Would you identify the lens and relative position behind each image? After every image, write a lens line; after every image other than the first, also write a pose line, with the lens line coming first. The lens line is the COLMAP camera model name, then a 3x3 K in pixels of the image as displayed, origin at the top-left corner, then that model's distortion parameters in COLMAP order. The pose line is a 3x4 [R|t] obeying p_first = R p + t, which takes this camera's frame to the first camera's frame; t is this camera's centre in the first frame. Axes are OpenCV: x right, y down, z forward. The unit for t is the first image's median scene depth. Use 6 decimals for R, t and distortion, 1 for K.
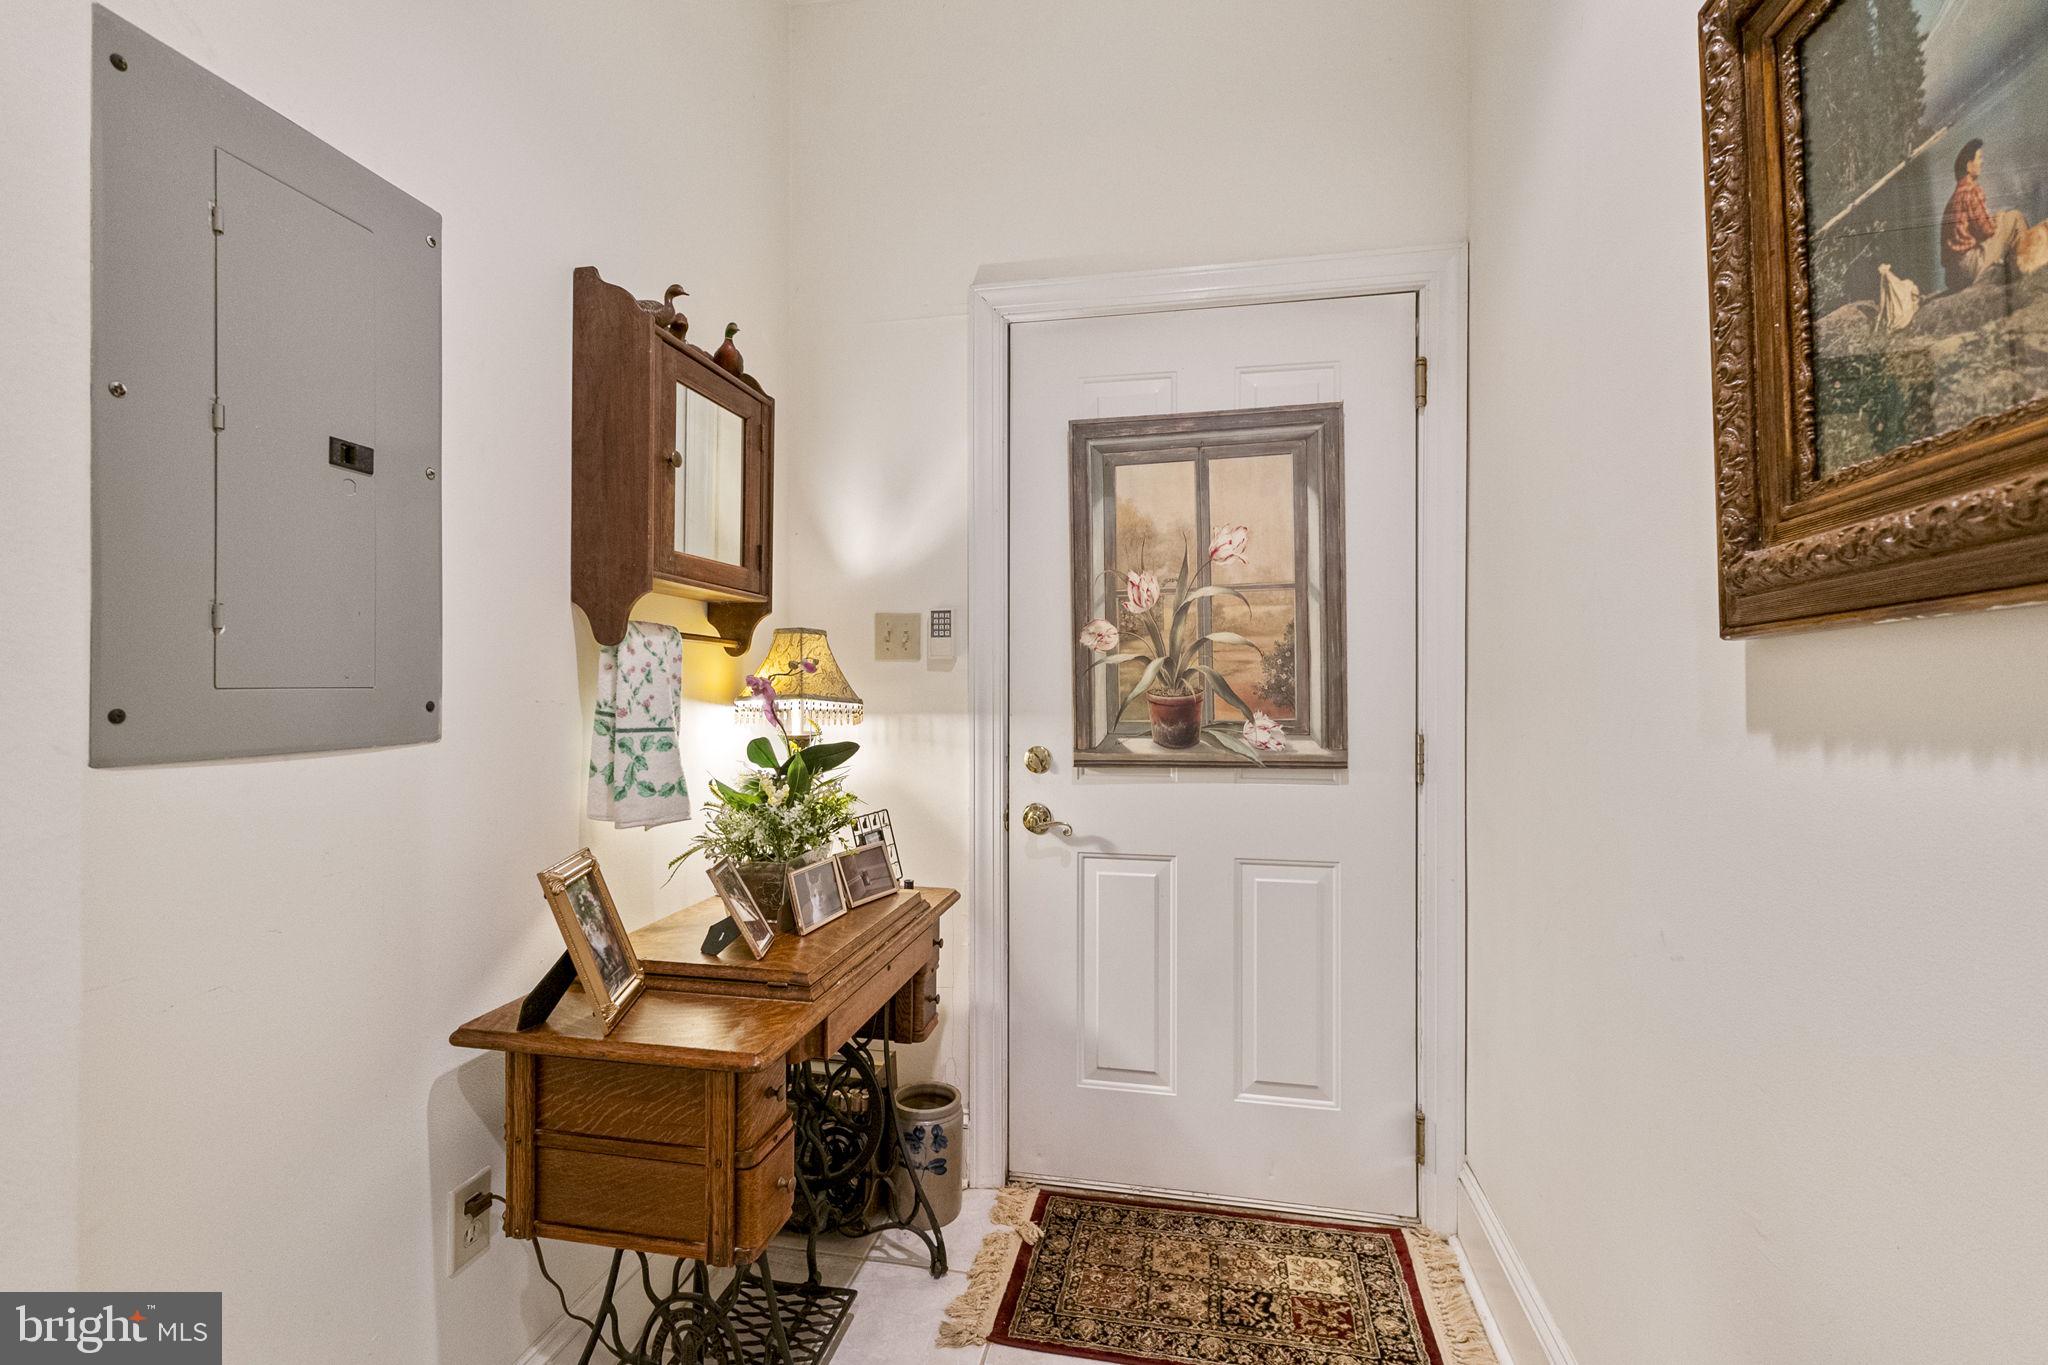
lens RADIAL K [[904.0, 0, 1024.0], [0, 904.0, 682.5], [0, 0, 1]] dist [-0.003165, 0.009881]
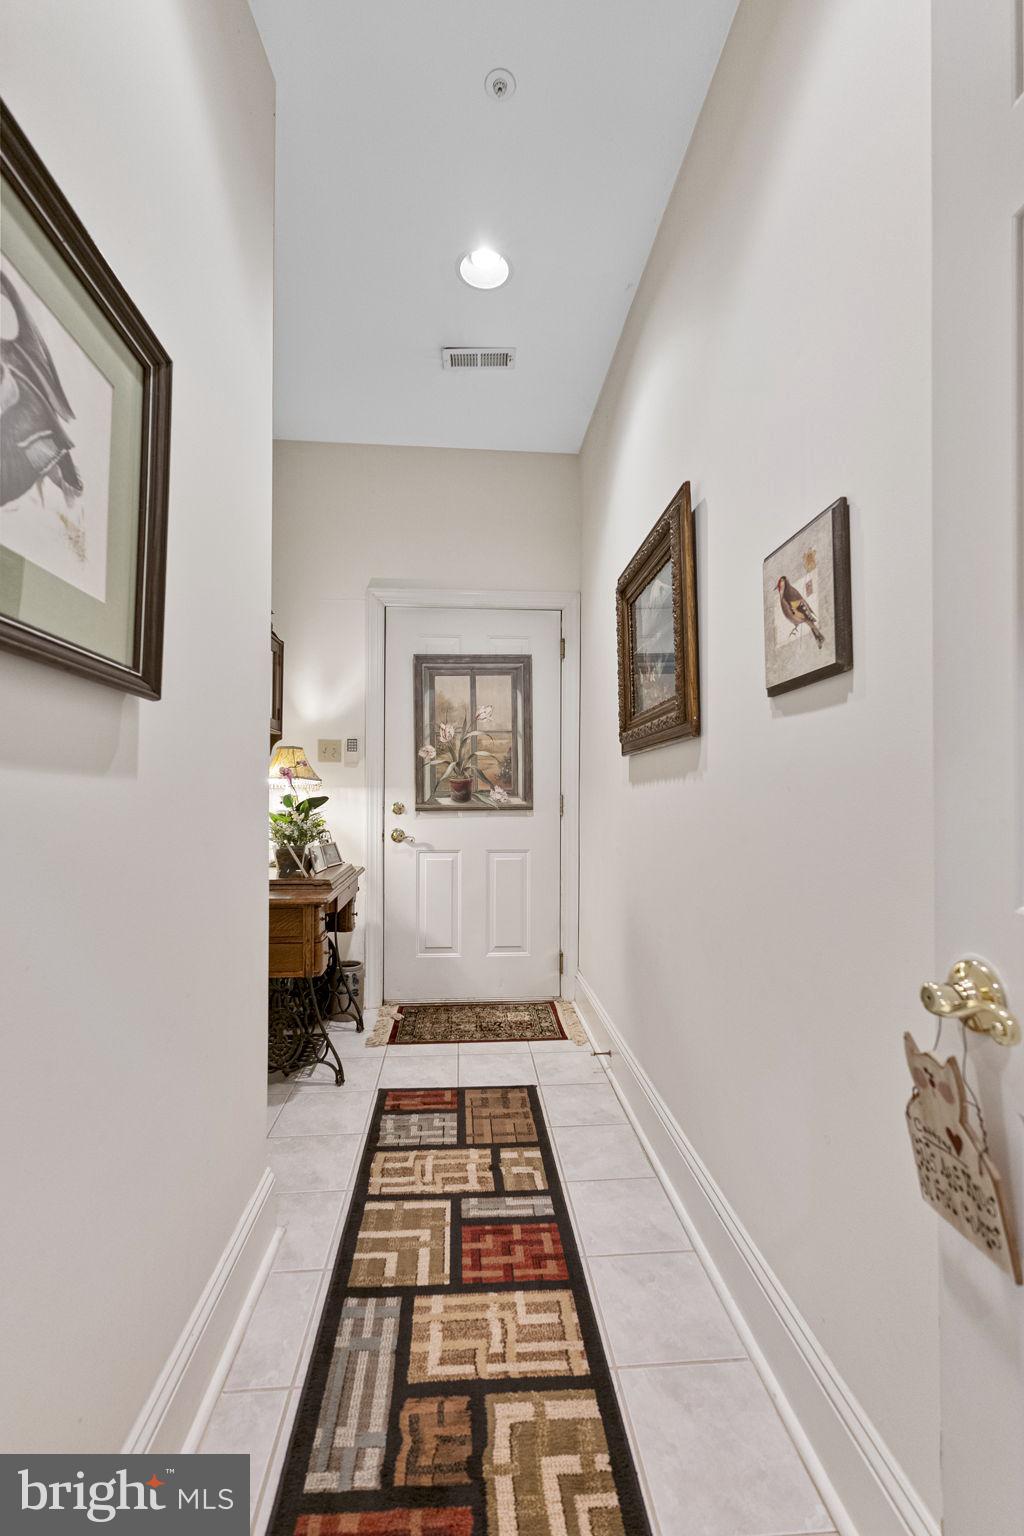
lens RADIAL K [[678.0, 0, 512.0], [0, 678.0, 768.0], [0, 0, 1]] dist [-0.003165, 0.009881]
pose [[0.961266, 0.009220, 0.275469, -0.177664], [-0.001953, 0.999643, -0.026645, 0.032429], [-0.275616, 0.025075, 0.960941, -0.666423]]
